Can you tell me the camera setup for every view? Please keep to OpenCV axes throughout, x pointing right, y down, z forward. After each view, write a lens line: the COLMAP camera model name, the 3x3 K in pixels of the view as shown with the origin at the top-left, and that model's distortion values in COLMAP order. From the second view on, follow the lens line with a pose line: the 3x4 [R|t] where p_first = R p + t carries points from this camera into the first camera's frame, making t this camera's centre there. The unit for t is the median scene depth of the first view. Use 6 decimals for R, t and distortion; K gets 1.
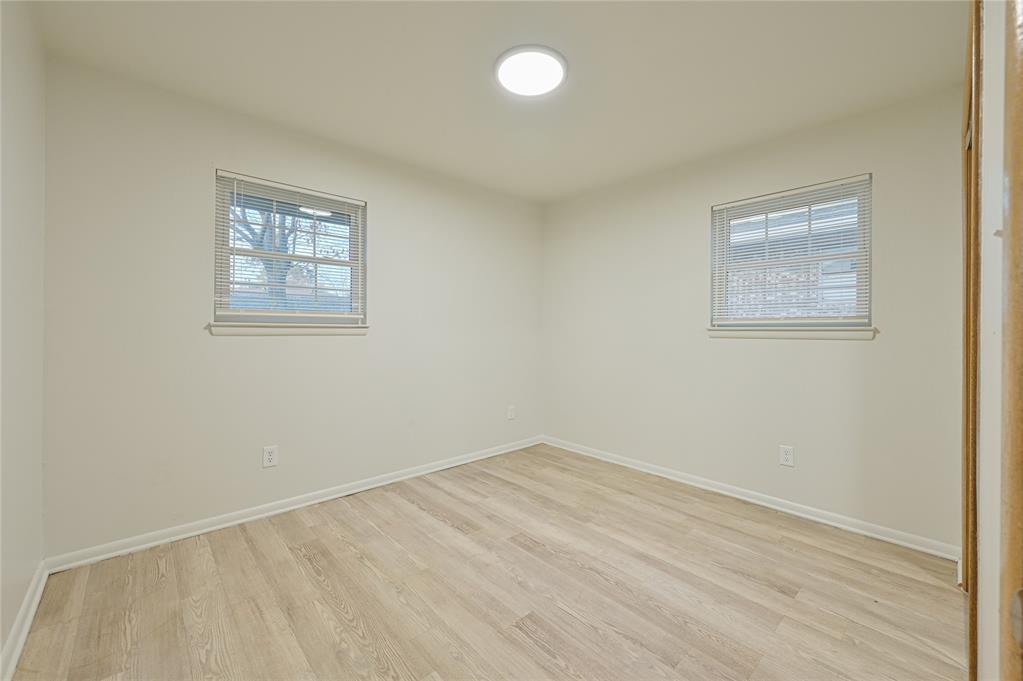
lens RADIAL K [[406.2, 0, 520.9], [0, 406.2, 332.5], [0, 0, 1]] dist [-0.000549, -0.000041]
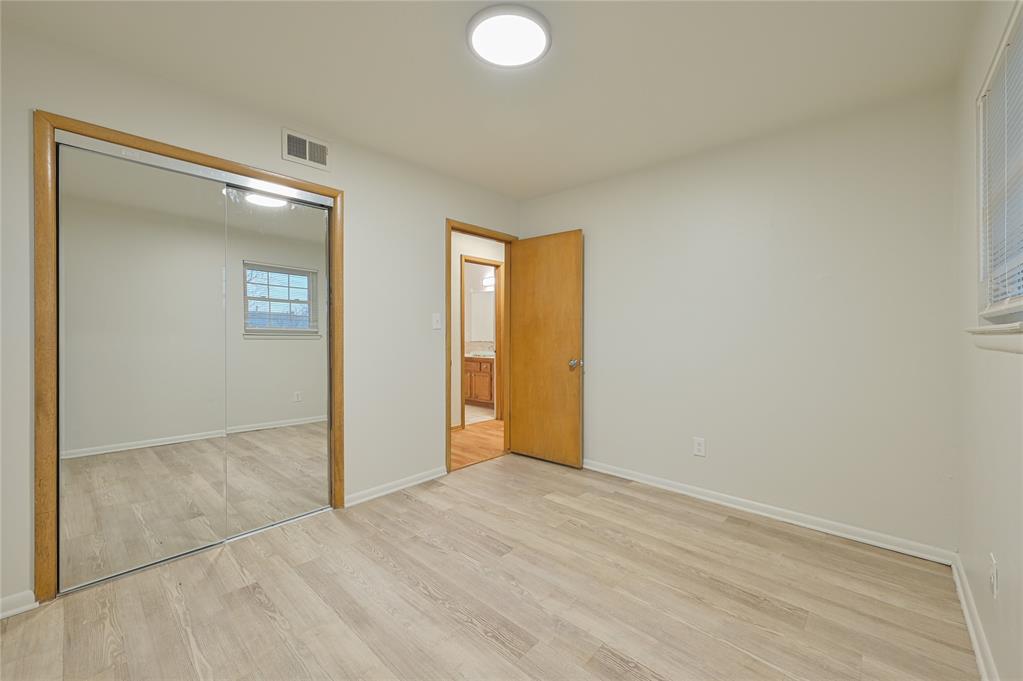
lens RADIAL K [[408.0, 0, 513.7], [0, 408.0, 334.6], [0, 0, 1]] dist [-0.000881, -0.000249]
pose [[-0.997732, -0.010765, -0.066443, 0.056734], [-0.011125, 0.999925, 0.005050, -0.008271], [0.066383, 0.005778, -0.997777, 1.611719]]
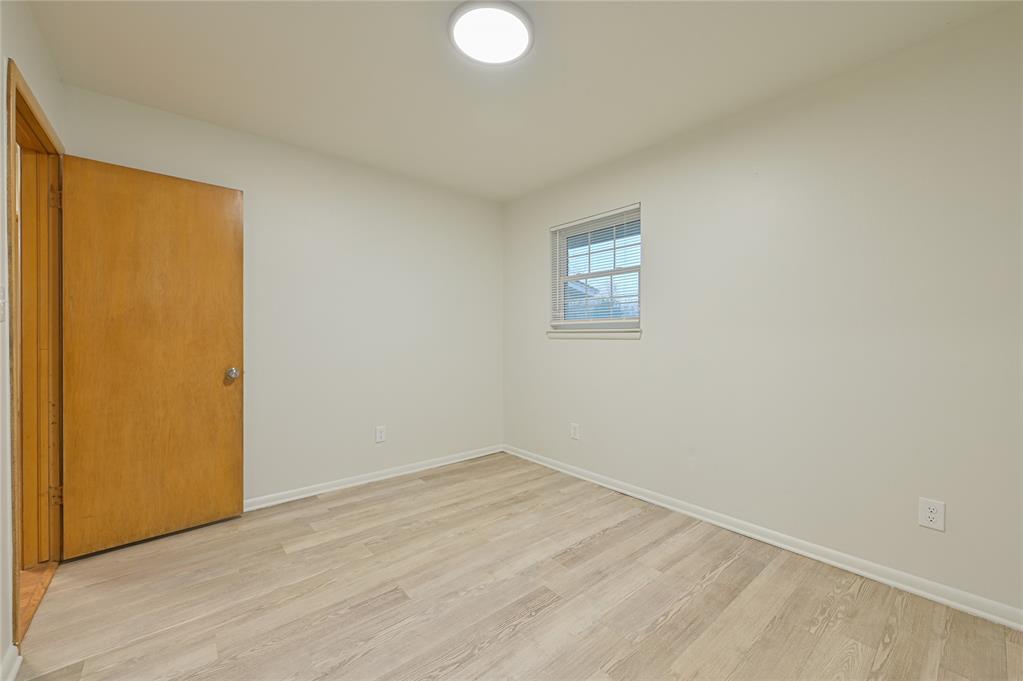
lens RADIAL K [[408.0, 0, 513.7], [0, 408.0, 334.6], [0, 0, 1]] dist [-0.000881, -0.000249]
pose [[-0.053432, -0.007900, -0.998540, 0.769658], [-0.002934, 0.999966, -0.007755, 0.004156], [0.998567, 0.002515, -0.053454, 0.942825]]
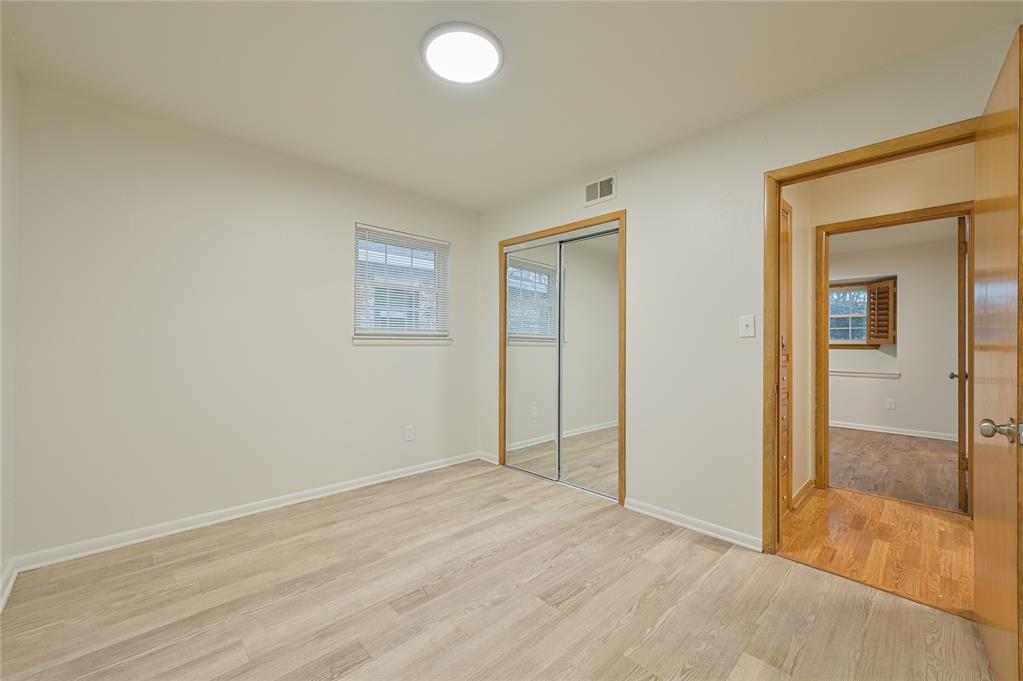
lens RADIAL K [[399.7, 0, 511.6], [0, 399.7, 340.4], [0, 0, 1]] dist [-0.000590, -0.000017]
pose [[-0.002995, -0.004248, 0.999986, -0.750679], [-0.004626, 0.999980, 0.004234, -0.009561], [-0.999985, -0.004613, -0.003015, 0.764225]]
